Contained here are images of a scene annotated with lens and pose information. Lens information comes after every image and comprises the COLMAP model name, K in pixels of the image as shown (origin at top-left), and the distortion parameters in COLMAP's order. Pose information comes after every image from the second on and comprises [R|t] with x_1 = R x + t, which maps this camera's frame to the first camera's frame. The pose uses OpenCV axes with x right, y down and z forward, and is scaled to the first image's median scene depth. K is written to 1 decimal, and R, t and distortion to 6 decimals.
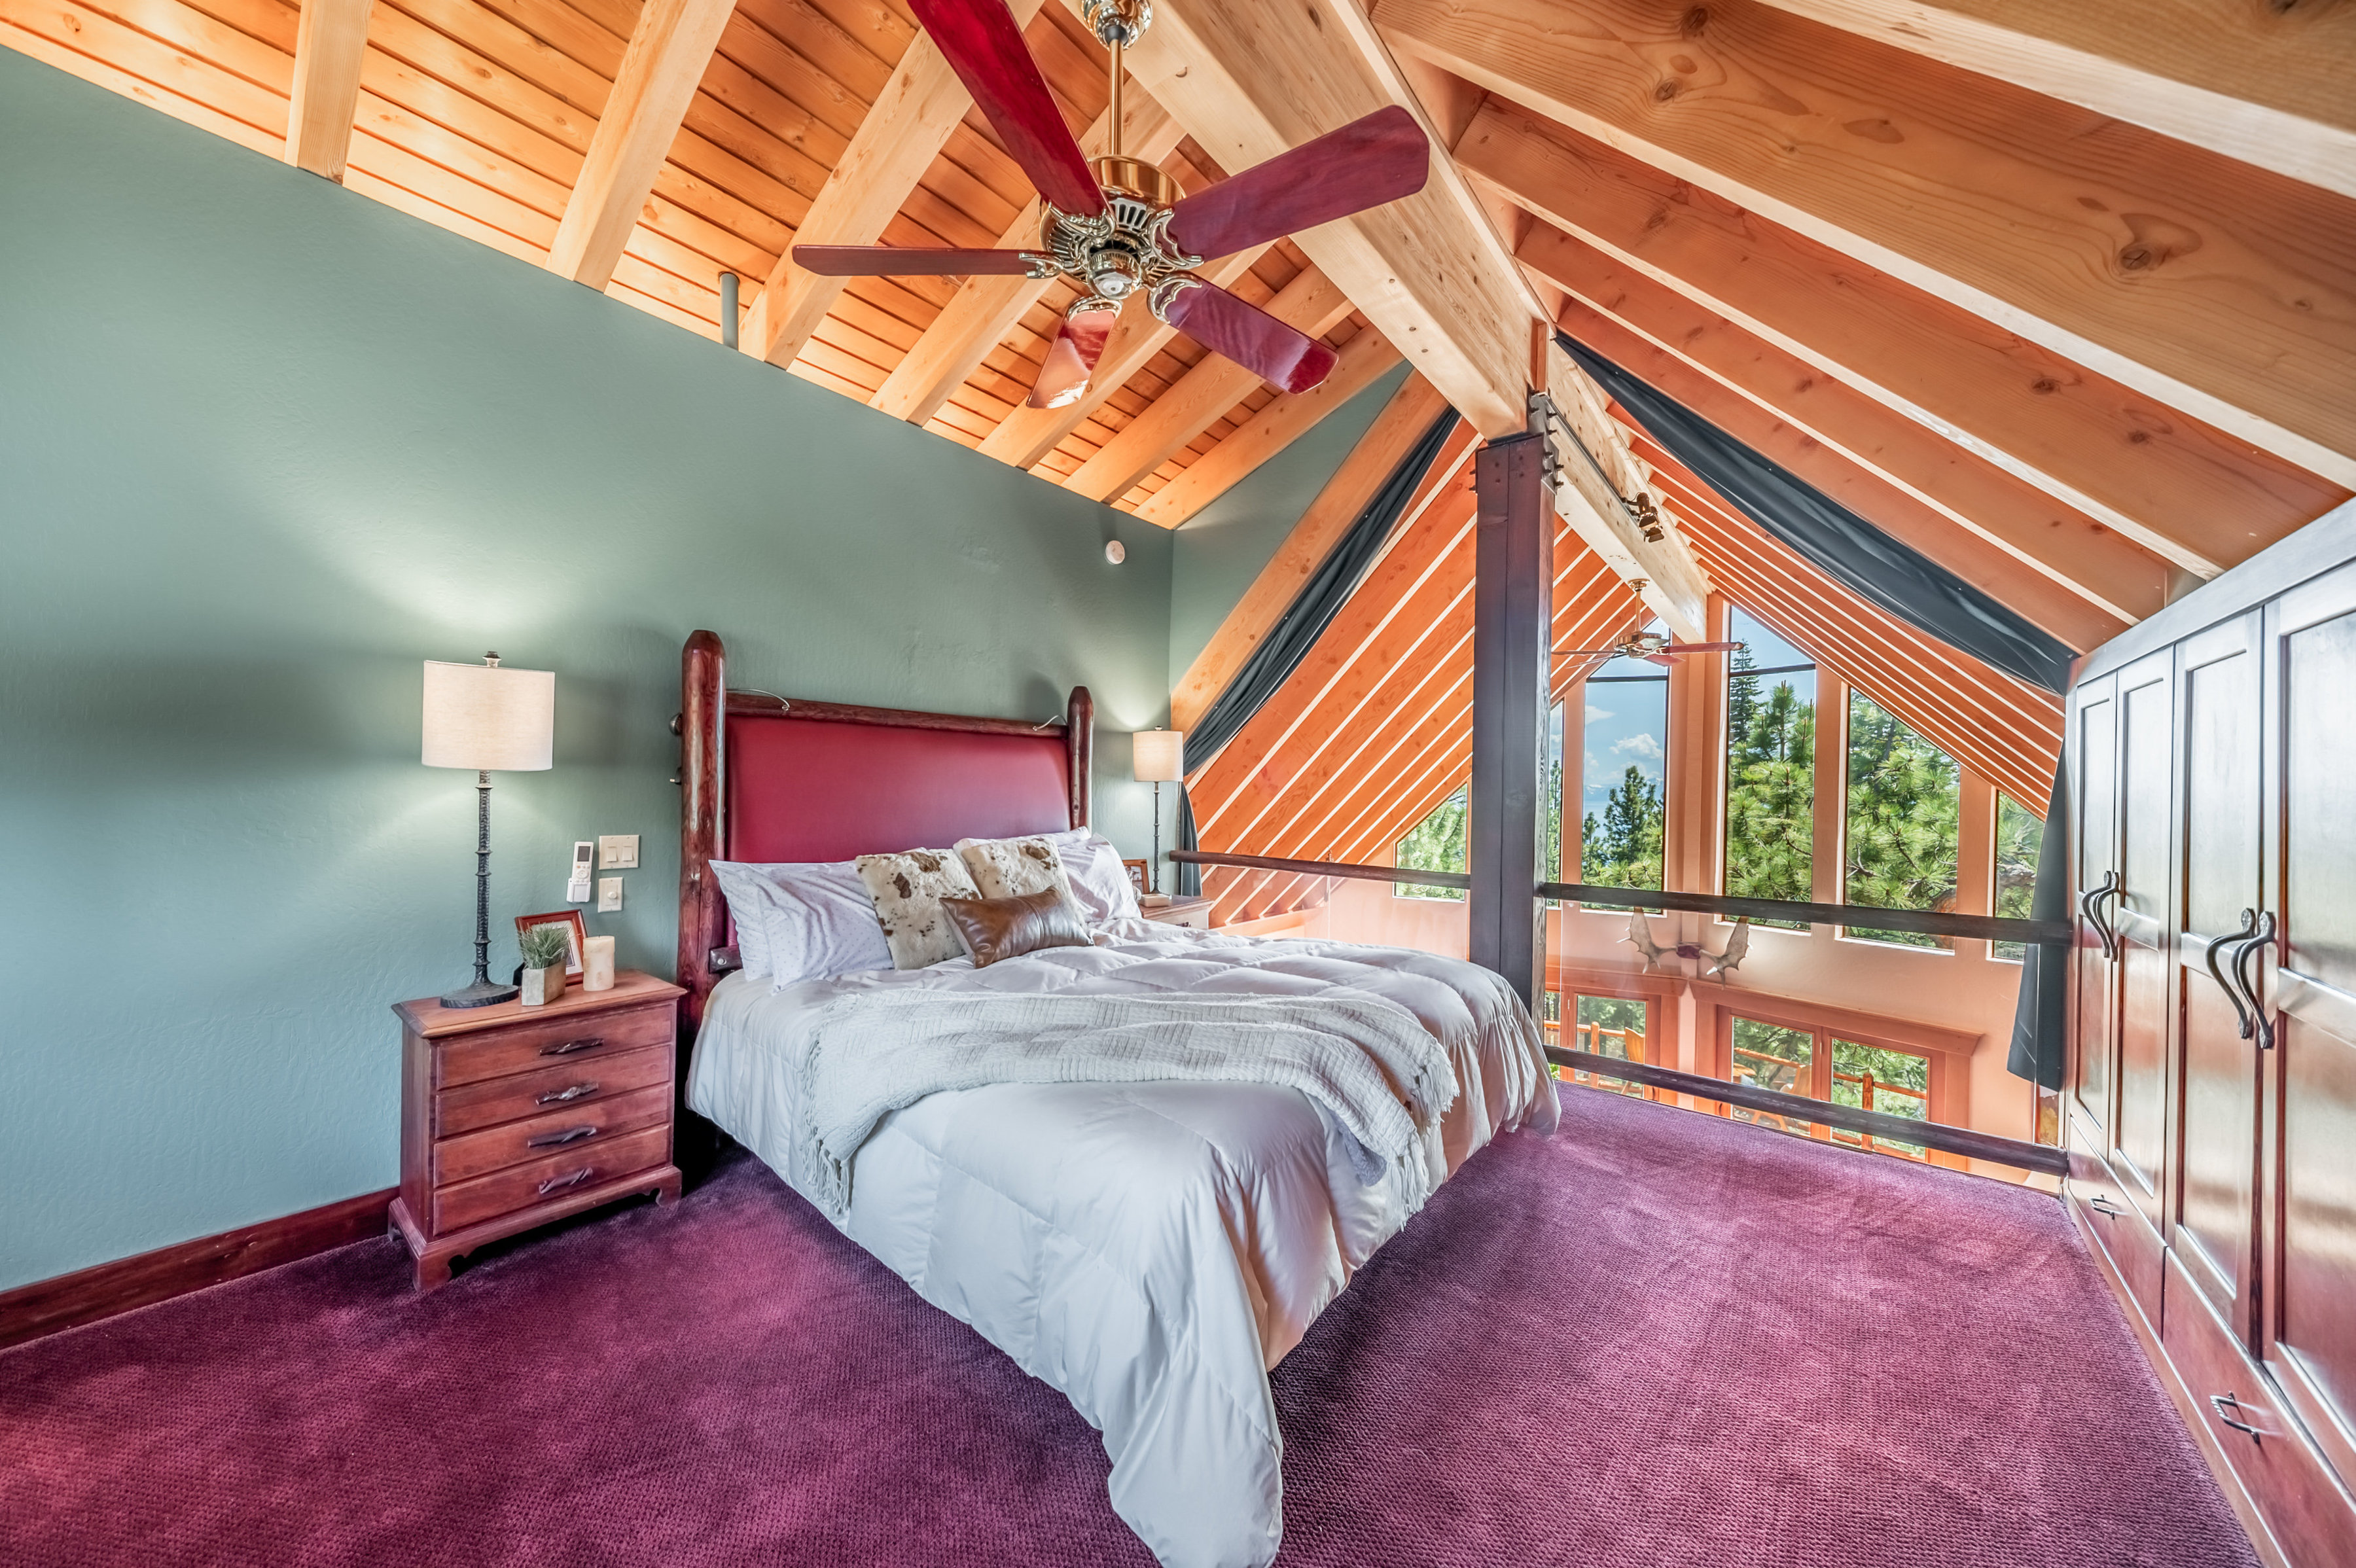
lens RADIAL K [[810.4, 0, 1169.2], [0, 810.4, 790.8], [0, 0, 1]] dist [0.003068, -0.001652]
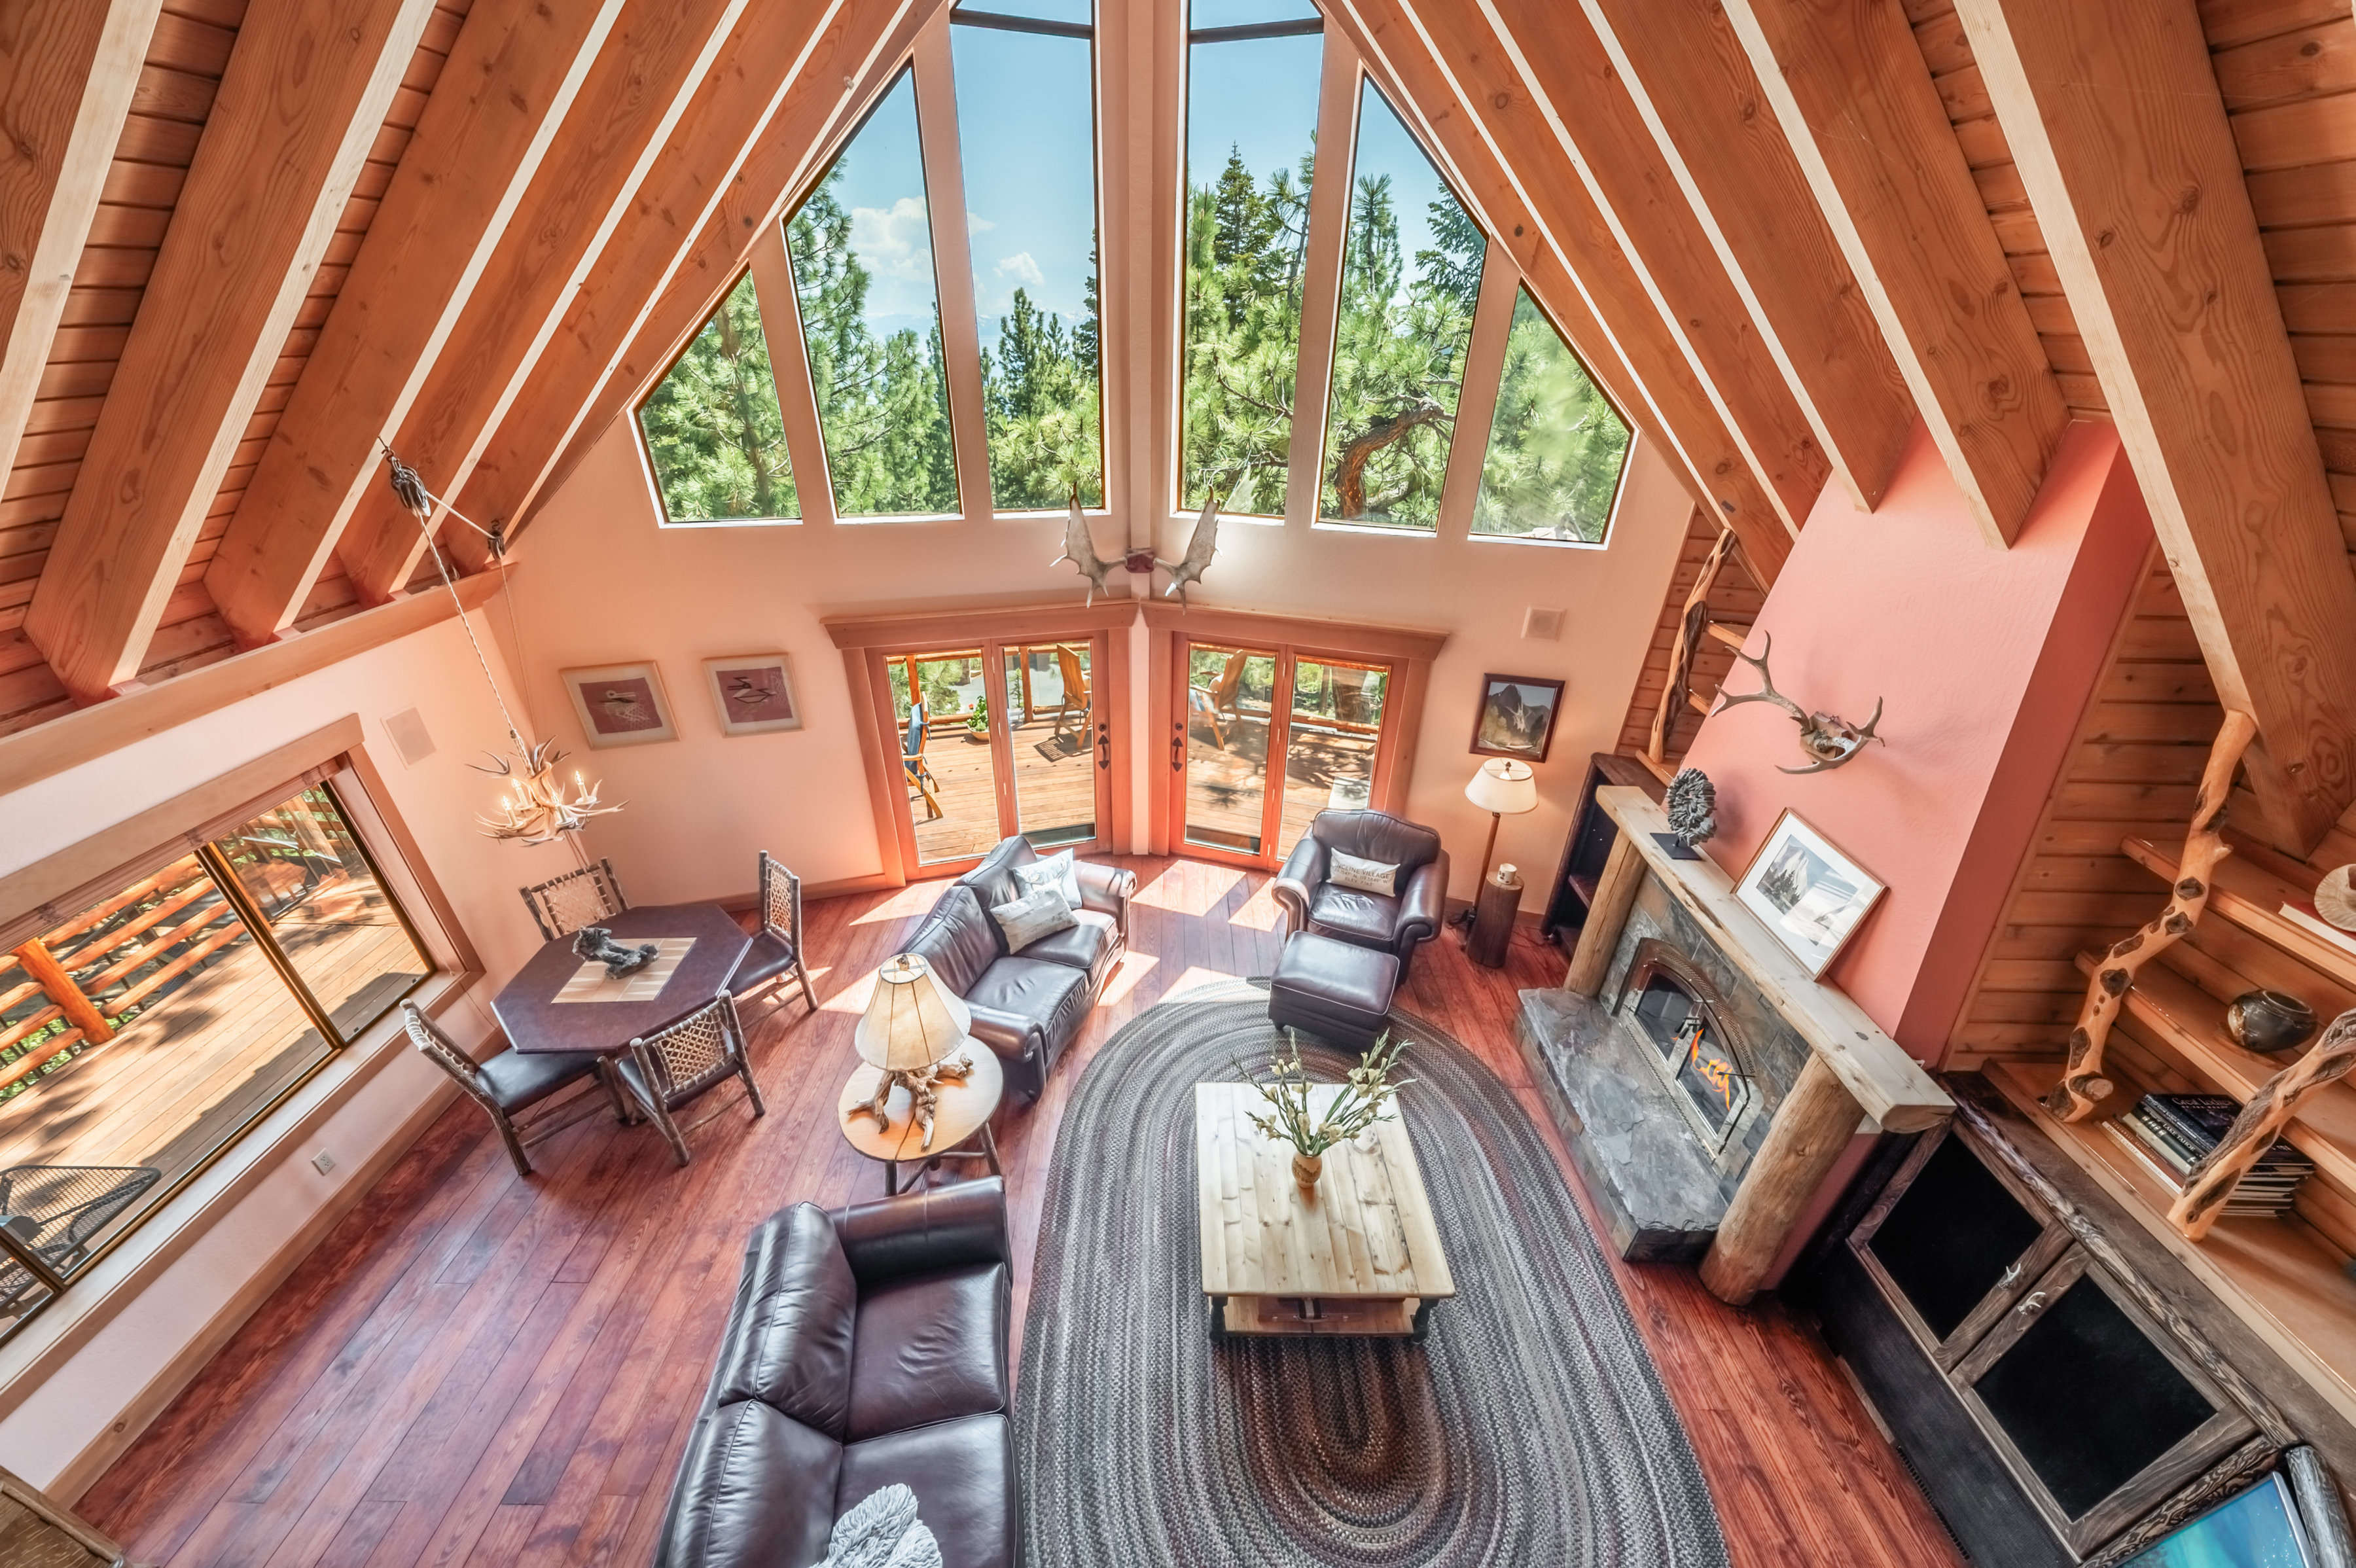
lens RADIAL K [[810.4, 0, 1163.0], [0, 810.4, 796.0], [0, 0, 1]] dist [0.003068, -0.001652]
pose [[0.783689, -0.315414, 0.535112, 0.622816], [0.003003, 0.863396, 0.504518, 0.057947], [-0.621146, -0.393779, 0.677581, 1.233560]]
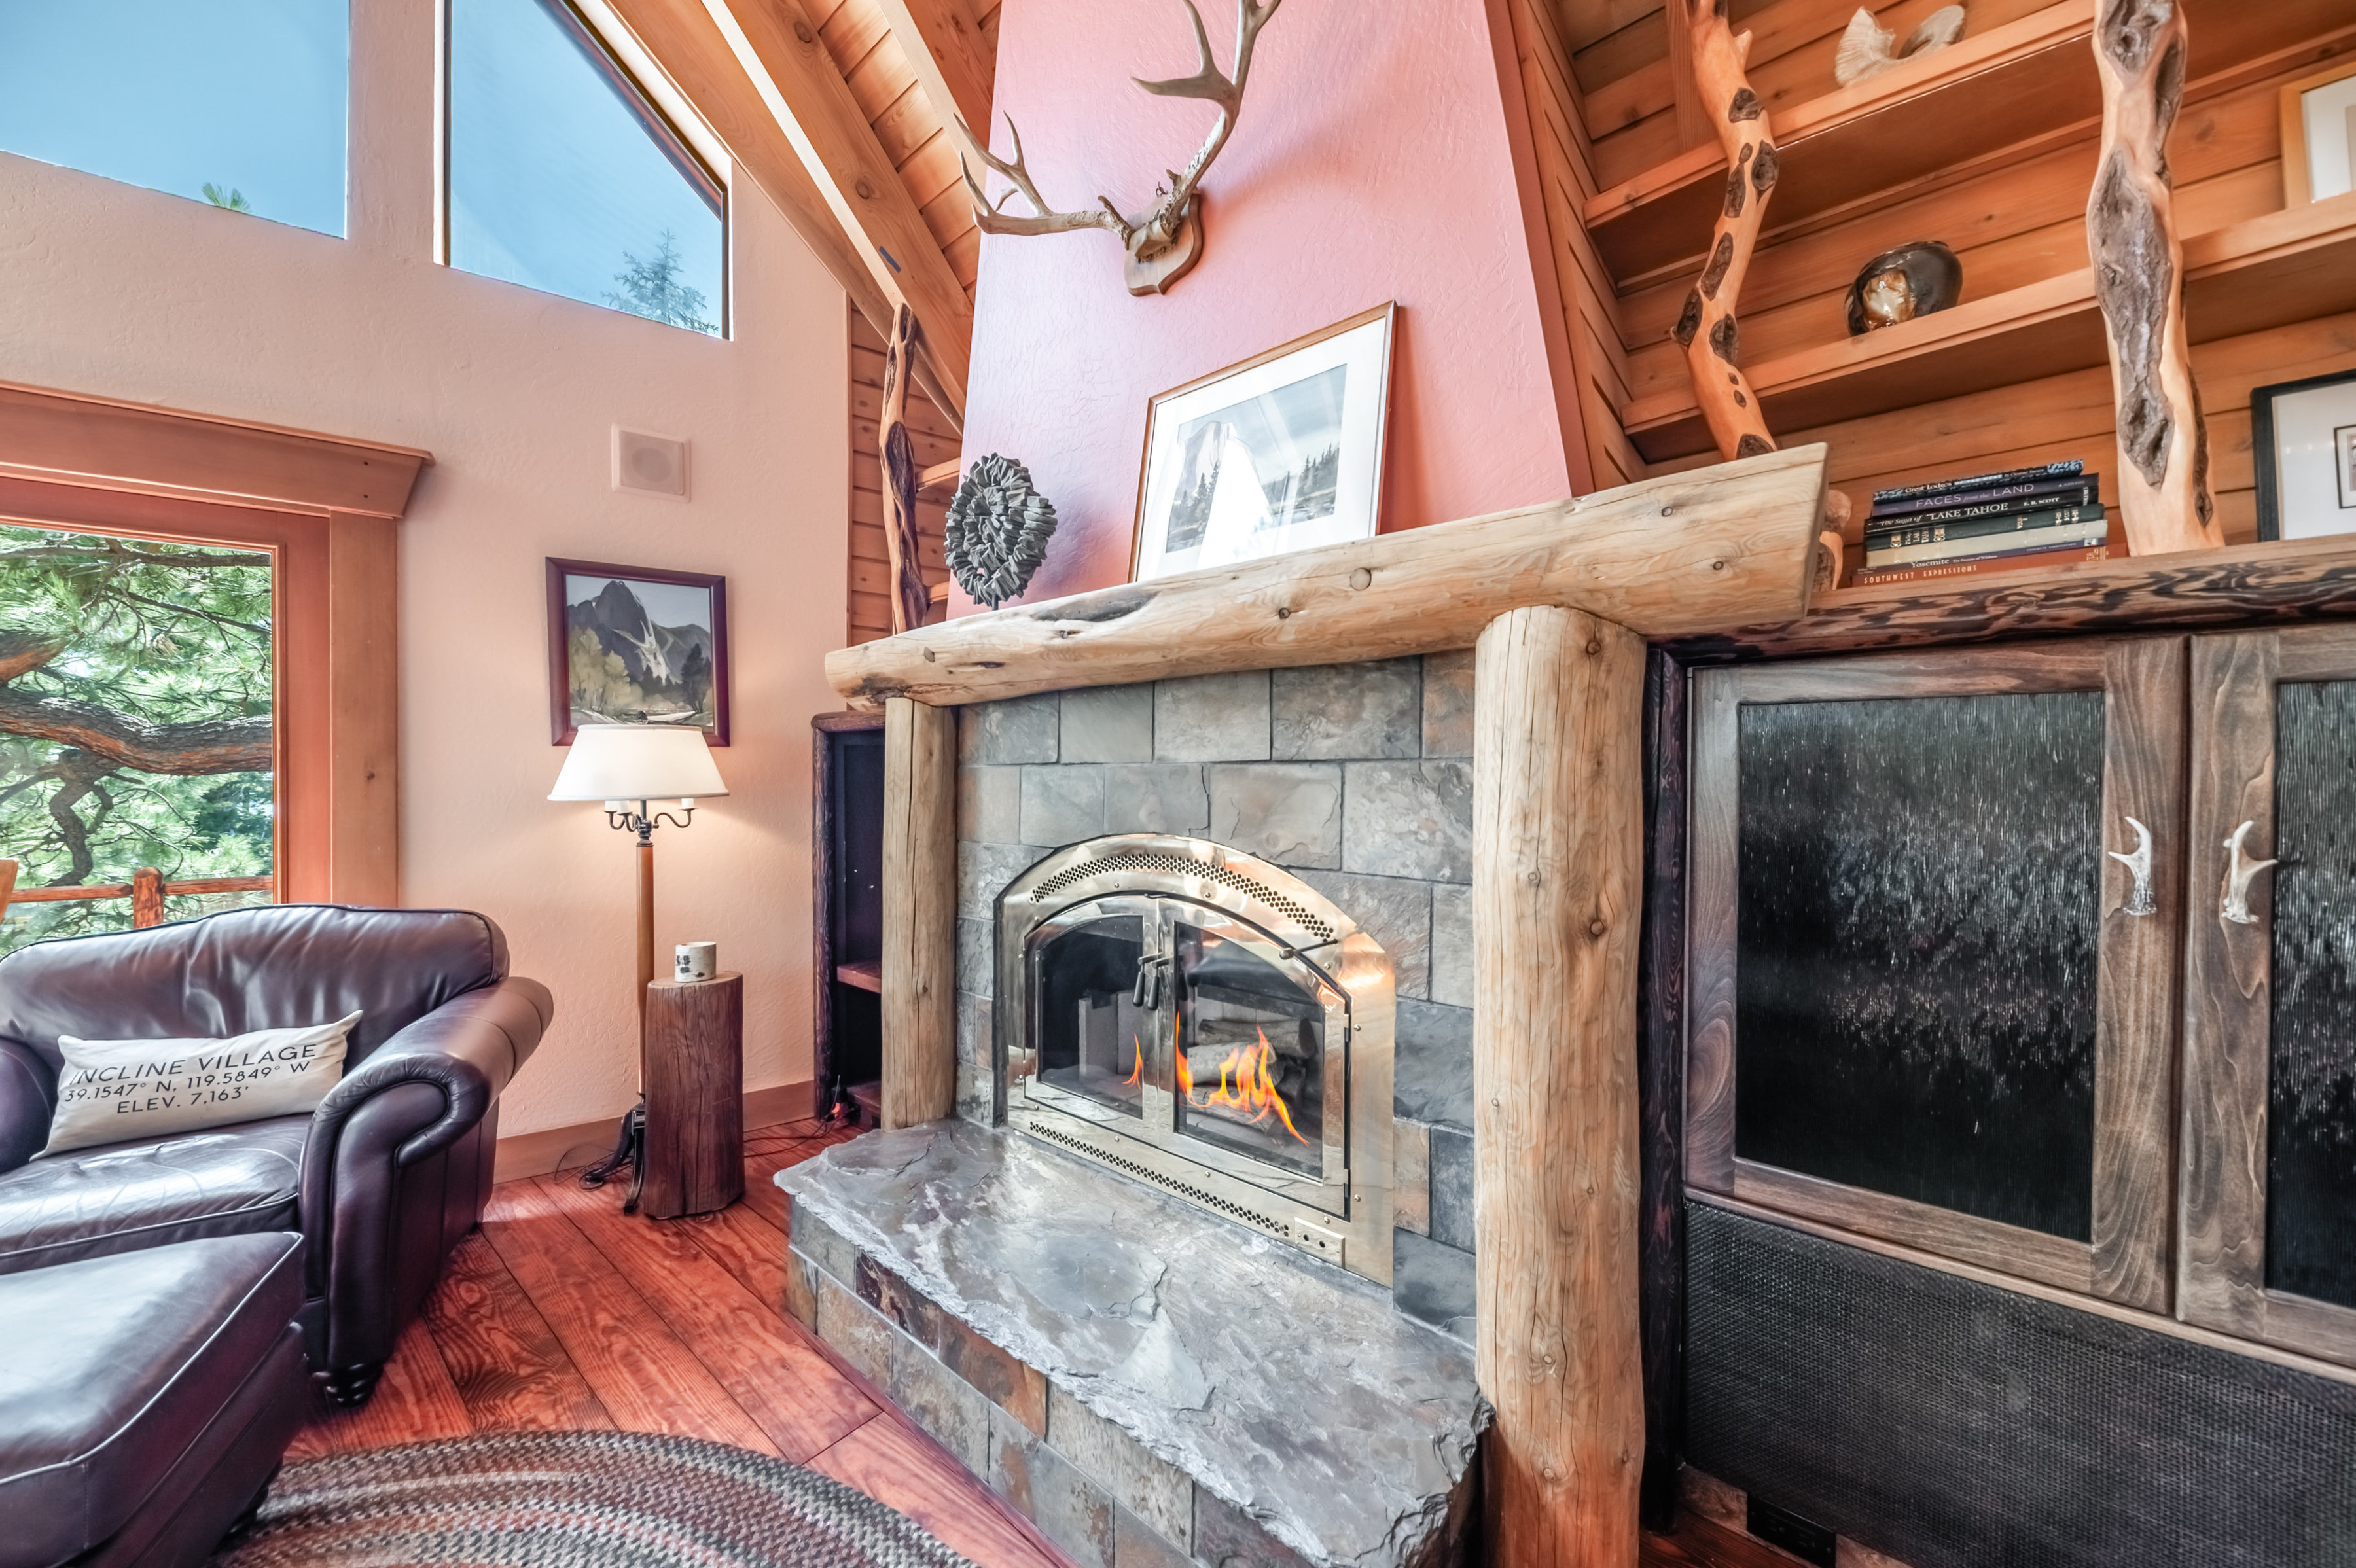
lens RADIAL K [[810.4, 0, 1180.1], [0, 810.4, 794.0], [0, 0, 1]] dist [0.003068, -0.001652]
pose [[-0.000537, -0.022730, 0.999742, 1.377321], [-0.000596, 0.999741, 0.022729, 0.979034], [-1.000000, -0.000583, -0.000551, 1.448656]]
